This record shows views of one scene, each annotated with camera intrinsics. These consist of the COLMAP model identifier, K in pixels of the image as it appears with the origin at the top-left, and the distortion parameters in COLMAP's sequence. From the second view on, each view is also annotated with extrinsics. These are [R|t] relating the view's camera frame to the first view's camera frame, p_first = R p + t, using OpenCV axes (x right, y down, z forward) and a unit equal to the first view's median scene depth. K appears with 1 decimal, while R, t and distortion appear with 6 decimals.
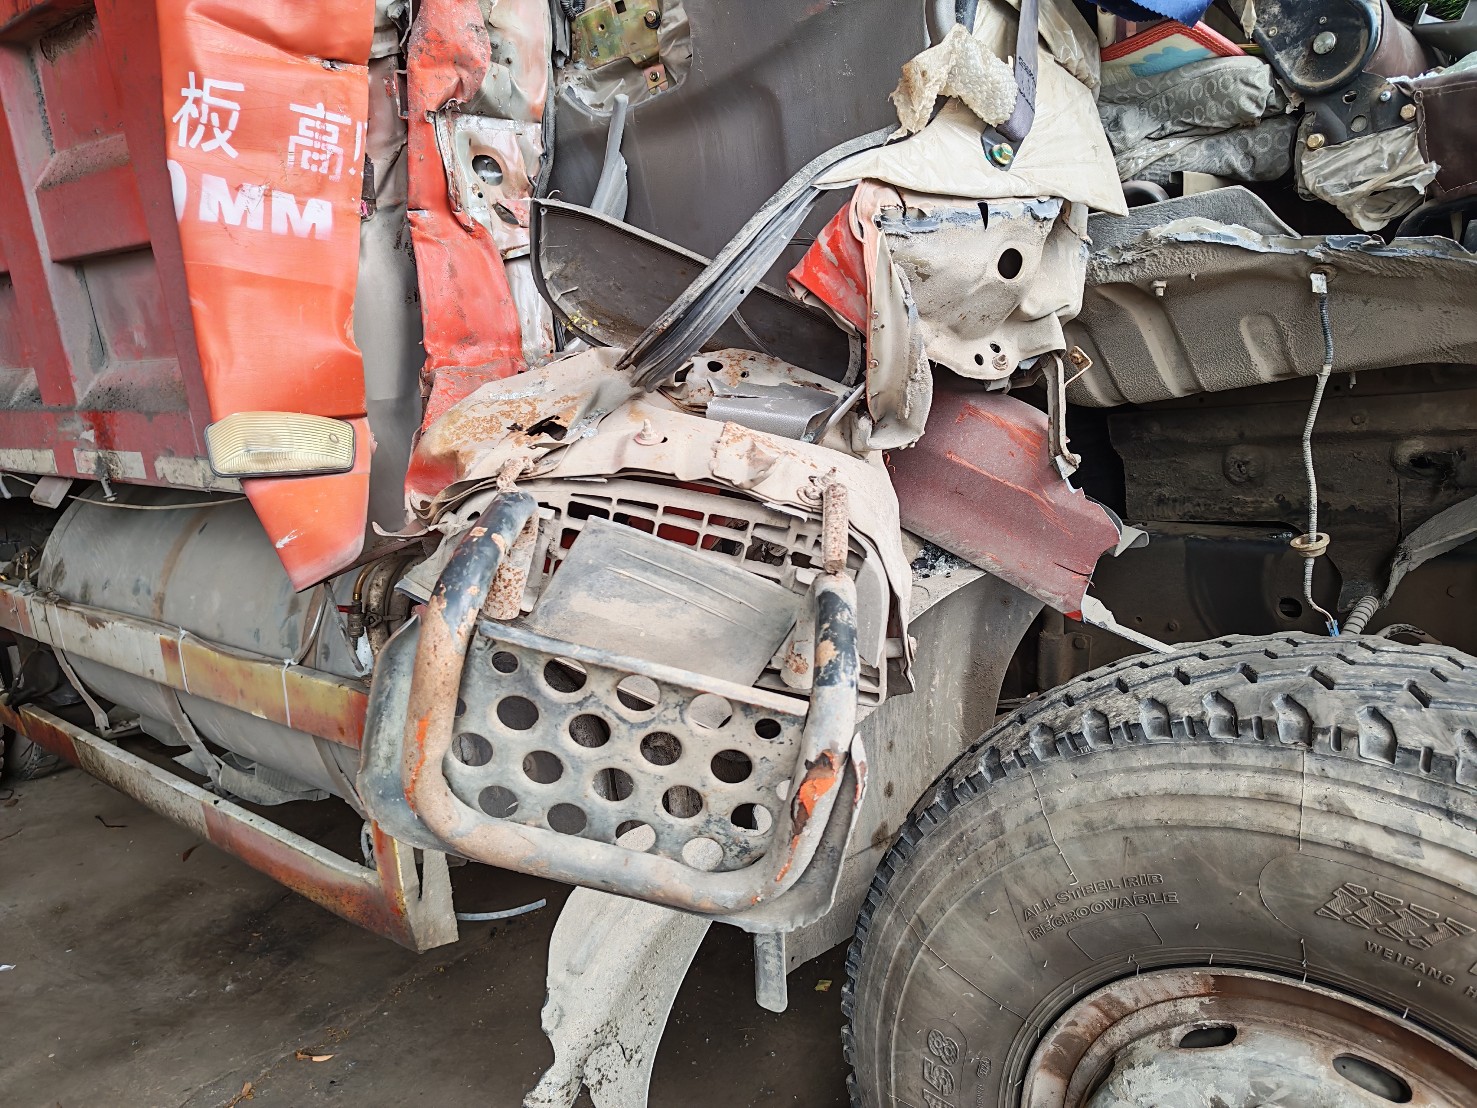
lens RADIAL K [[1114.5, 0, 731.8], [0, 1114.5, 529.1], [0, 0, 1]] dist [0.049819, -0.043692]
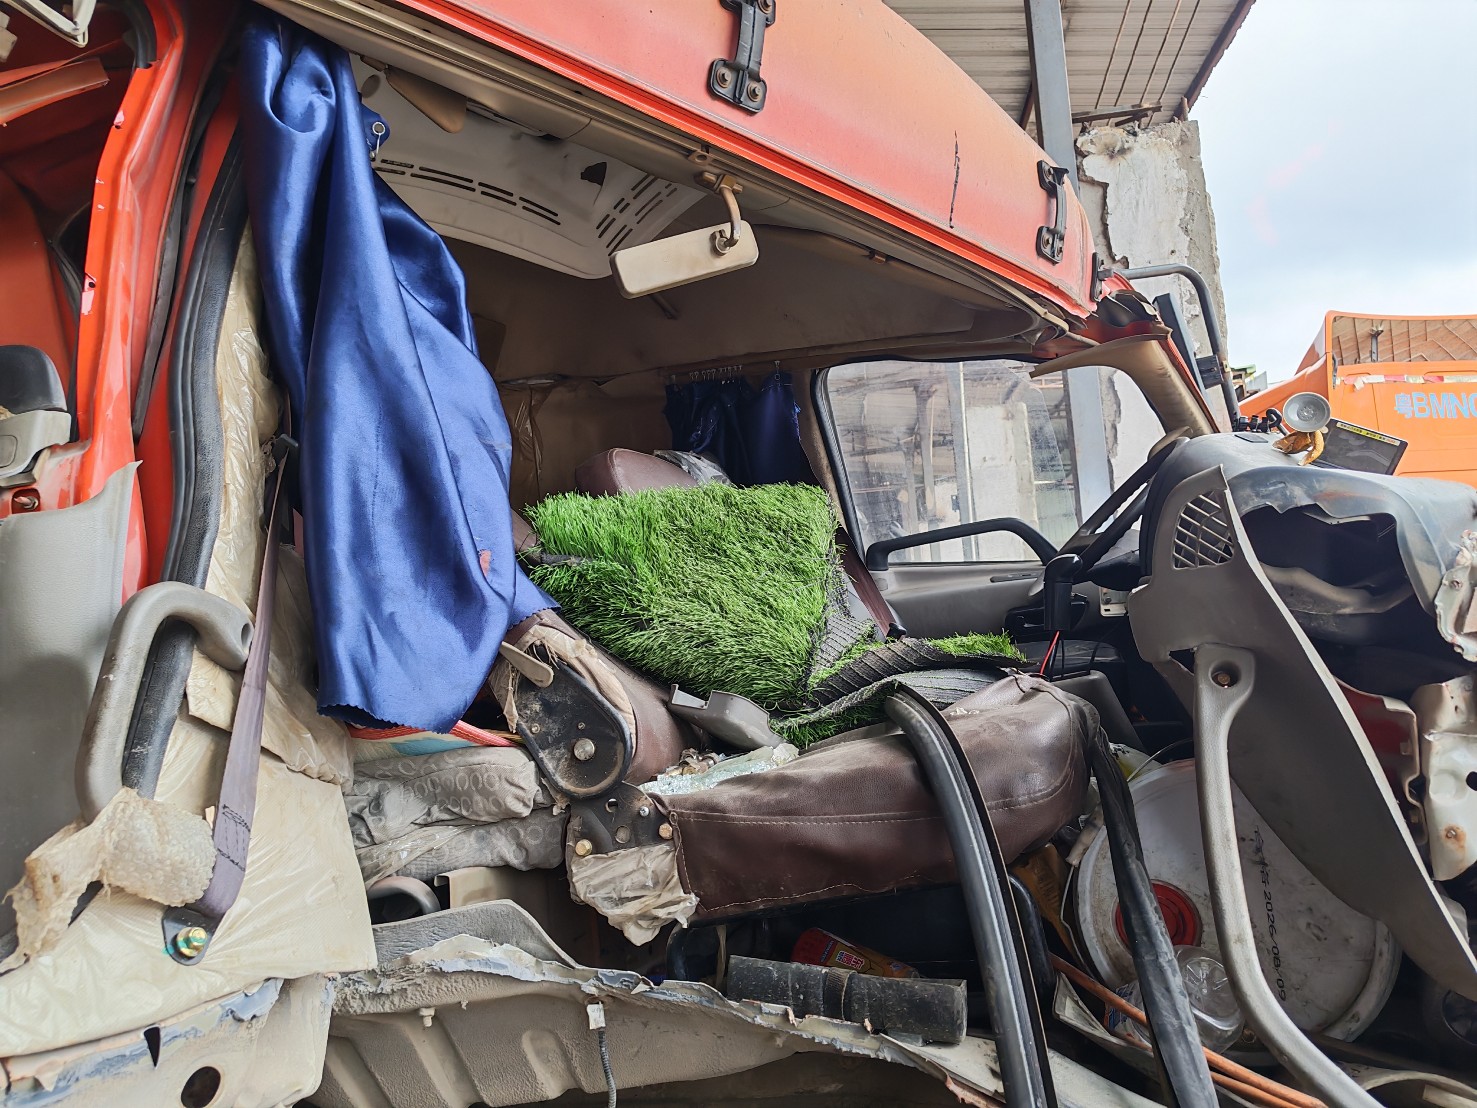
lens RADIAL K [[1114.5, 0, 726.8], [0, 1114.5, 550.2], [0, 0, 1]] dist [0.049819, -0.043692]
pose [[0.854633, 0.076514, 0.513565, 0.121165], [0.097546, 0.947813, -0.303539, -0.275866], [-0.509988, 0.309510, 0.802568, 0.118022]]
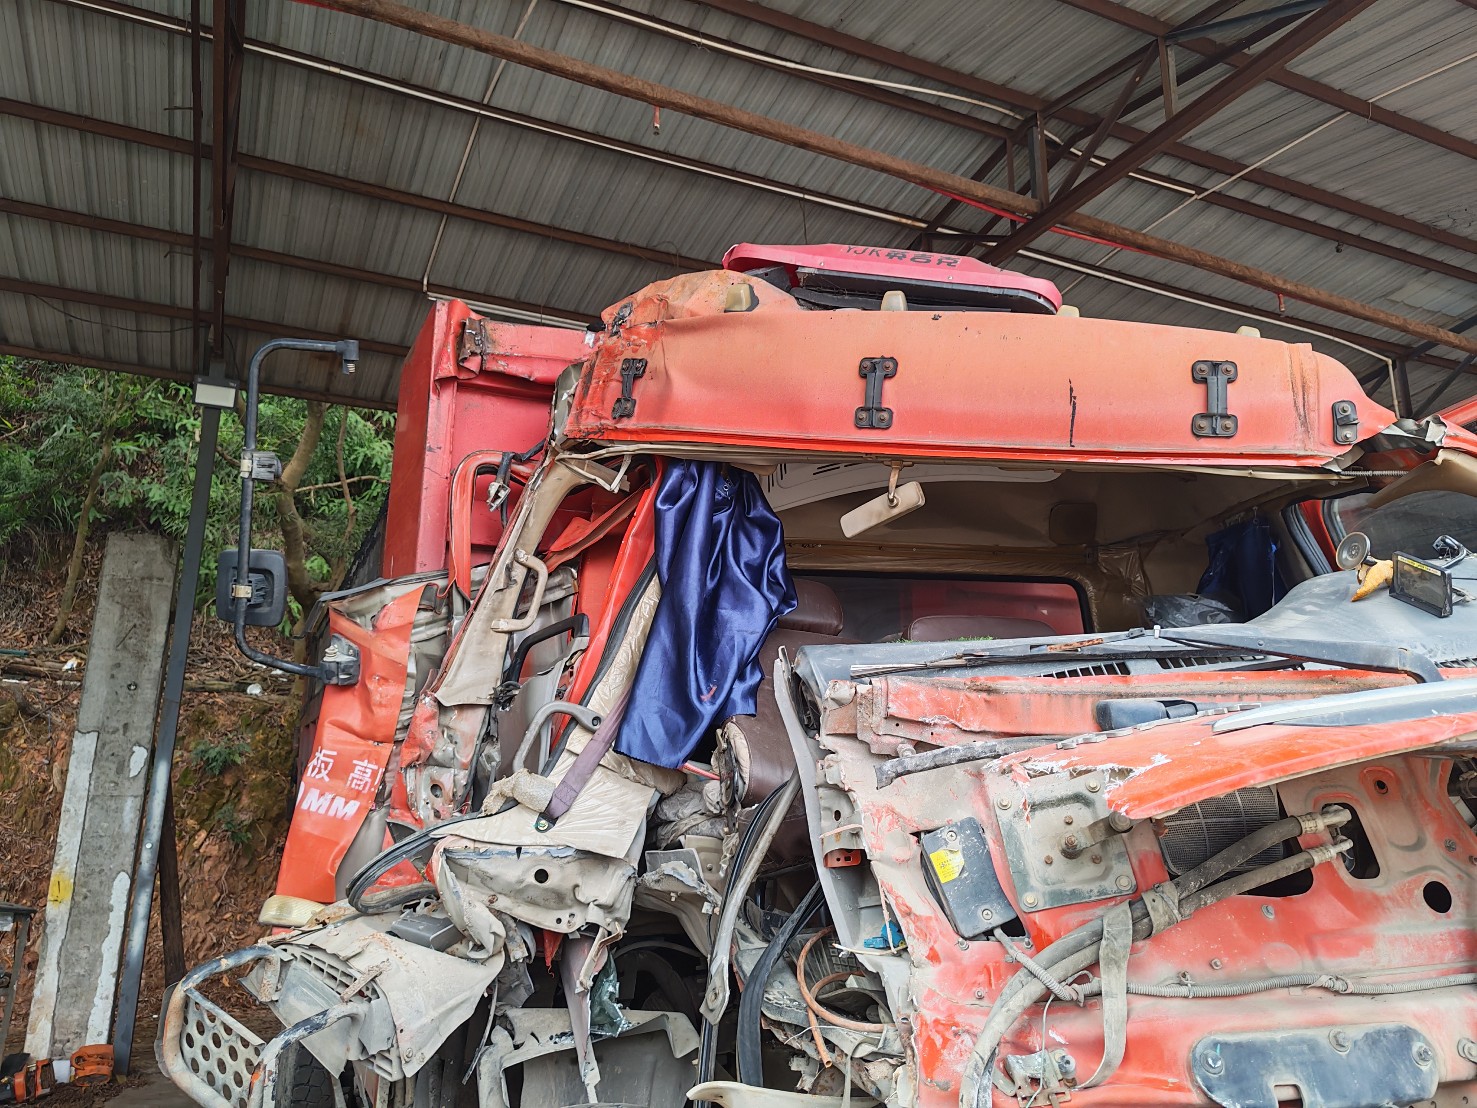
lens RADIAL K [[1114.5, 0, 754.6], [0, 1114.5, 518.4], [0, 0, 1]] dist [0.049819, -0.043692]
pose [[0.891868, -0.001622, -0.452292, 1.391706], [-0.186687, 0.909516, -0.371387, -0.122404], [0.411970, 0.415666, 0.810866, -0.748763]]
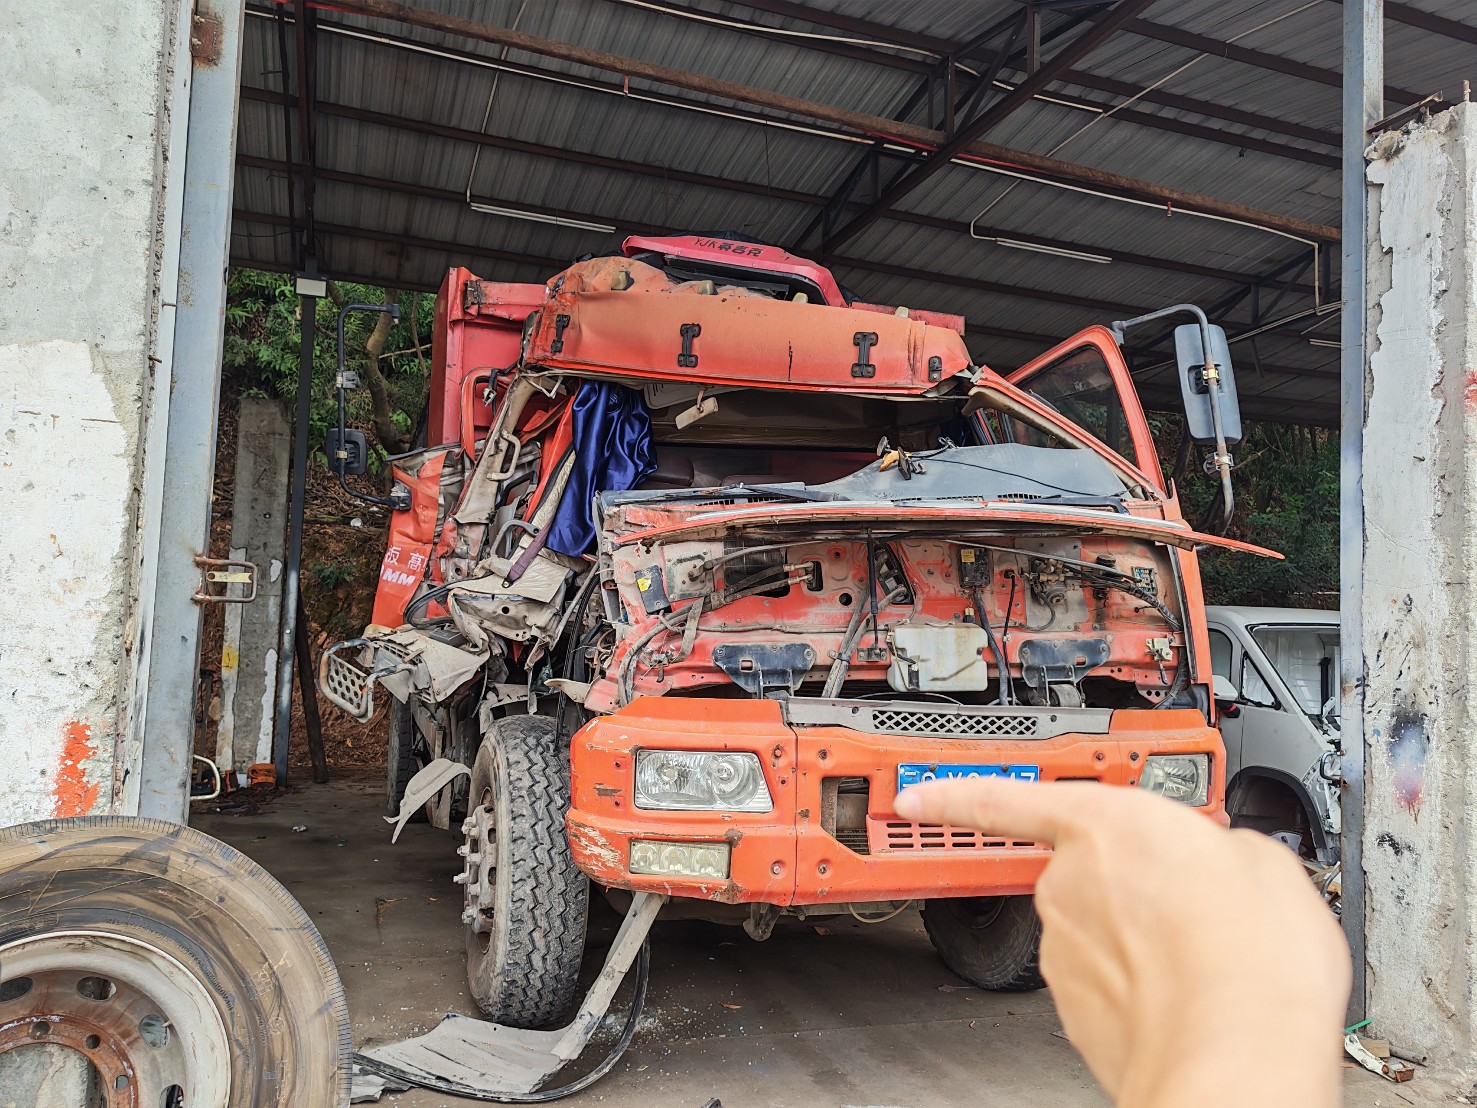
lens RADIAL K [[1114.5, 0, 727.1], [0, 1114.5, 572.4], [0, 0, 1]] dist [0.049819, -0.043692]
pose [[0.843380, 0.098540, -0.528205, 2.668170], [-0.224353, 0.957827, -0.179534, 0.153463], [0.488238, 0.269920, 0.829920, -1.743052]]
